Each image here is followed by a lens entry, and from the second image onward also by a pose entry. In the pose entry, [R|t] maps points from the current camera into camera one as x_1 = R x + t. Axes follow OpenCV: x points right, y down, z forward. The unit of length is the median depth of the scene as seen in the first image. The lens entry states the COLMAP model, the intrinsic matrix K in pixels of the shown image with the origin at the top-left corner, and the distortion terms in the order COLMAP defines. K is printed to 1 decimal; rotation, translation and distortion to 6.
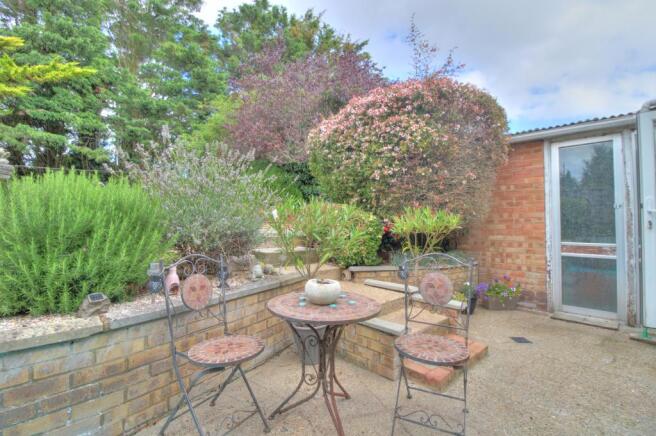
lens RADIAL K [[316.3, 0, 328.0], [0, 316.3, 218.0], [0, 0, 1]] dist [-0.001308, -0.000272]
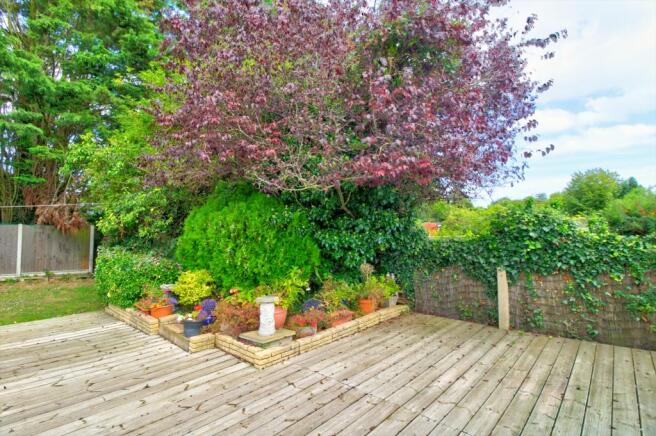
lens RADIAL K [[316.3, 0, 328.0], [0, 316.3, 218.0], [0, 0, 1]] dist [-0.001308, -0.000272]
pose [[0.996943, -0.019585, 0.075635, -0.075733], [0.021850, 0.999334, -0.029233, -0.079441], [-0.075012, 0.030796, 0.996707, 0.369073]]
